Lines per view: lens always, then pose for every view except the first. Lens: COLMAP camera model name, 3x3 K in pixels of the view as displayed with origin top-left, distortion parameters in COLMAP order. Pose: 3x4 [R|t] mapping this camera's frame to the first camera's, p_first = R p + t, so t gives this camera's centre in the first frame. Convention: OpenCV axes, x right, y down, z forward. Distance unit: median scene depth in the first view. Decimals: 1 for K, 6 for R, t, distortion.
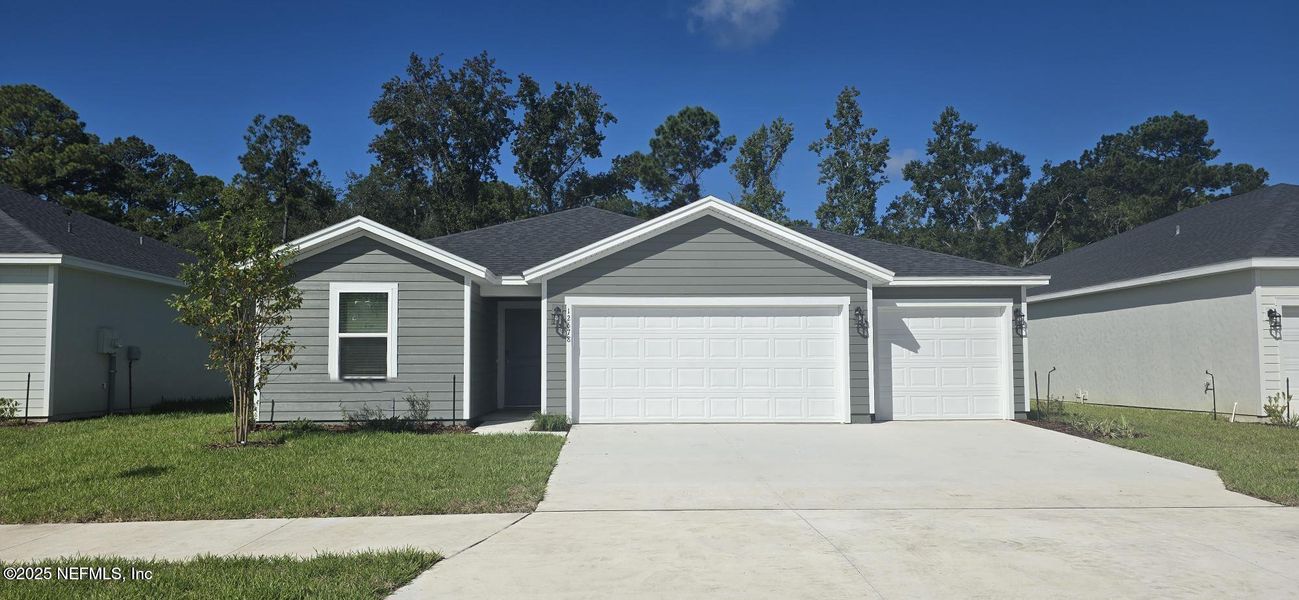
lens RADIAL K [[865.4, 0, 653.4], [0, 865.4, 311.3], [0, 0, 1]] dist [0.064198, -0.012952]
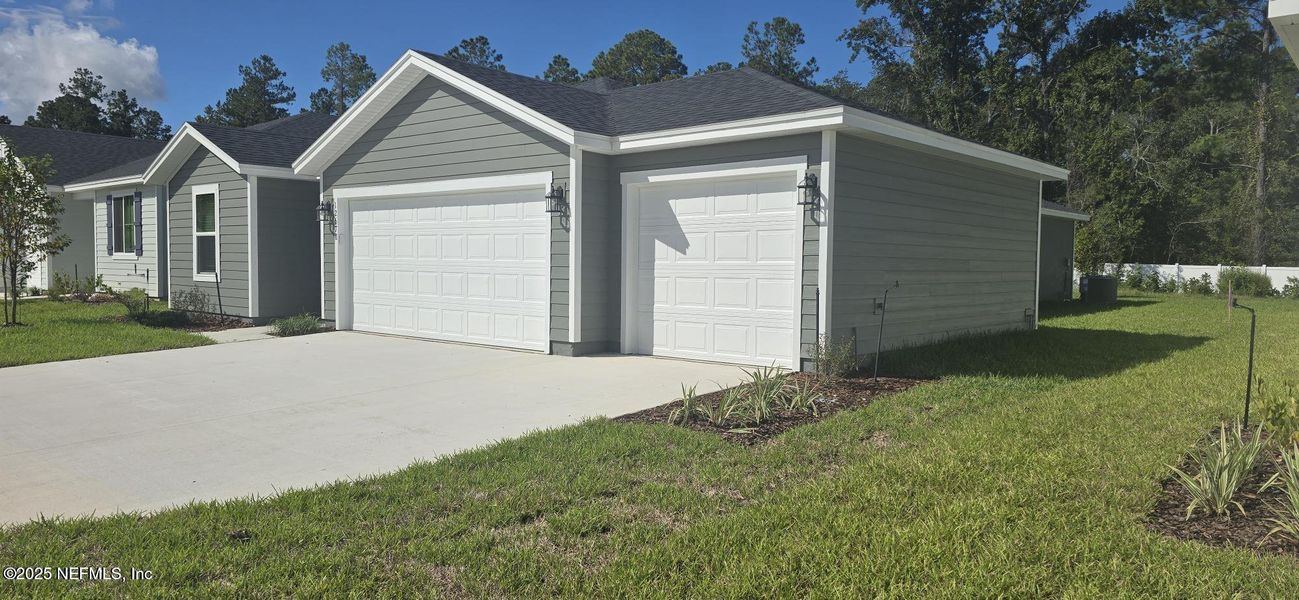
lens RADIAL K [[865.4, 0, 654.5], [0, 865.4, 301.4], [0, 0, 1]] dist [0.064198, -0.012952]
pose [[0.720500, 0.043386, -0.692097, 0.729910], [0.030676, 0.995070, 0.094313, 0.022266], [0.692776, -0.089183, 0.715617, 0.533872]]
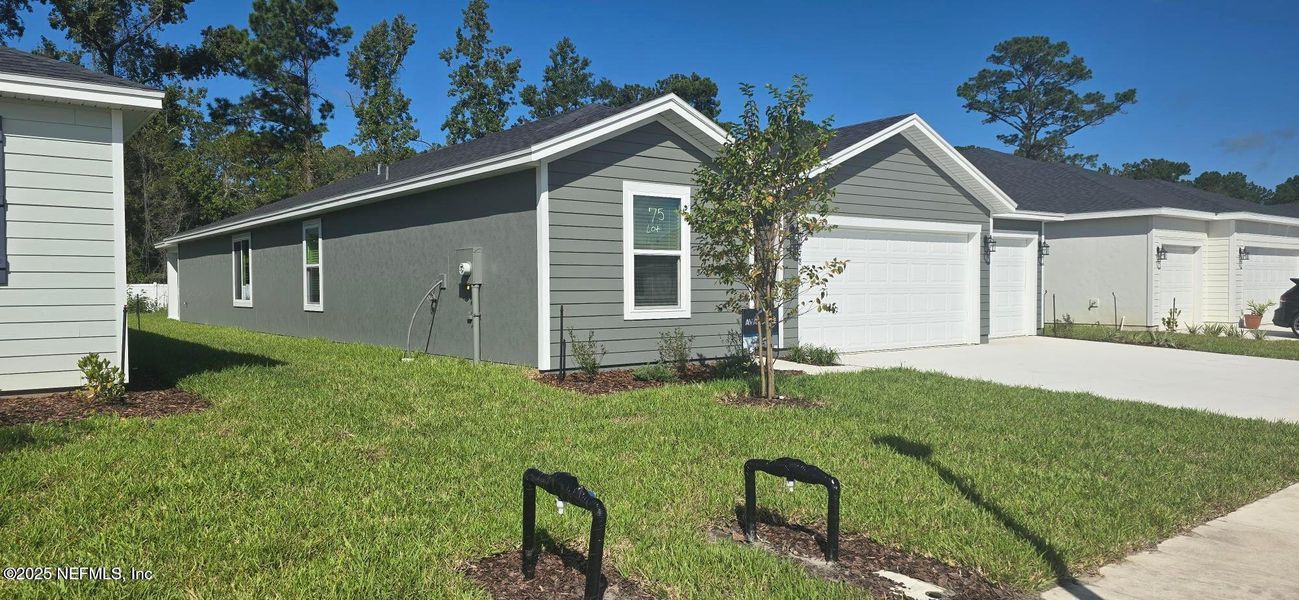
lens RADIAL K [[865.4, 0, 649.5], [0, 865.4, 295.9], [0, 0, 1]] dist [0.064198, -0.012952]
pose [[0.817053, -0.007371, 0.576516, -0.688482], [-0.034074, 0.997553, 0.061044, 0.017174], [-0.575555, -0.069520, 0.814802, 0.342678]]
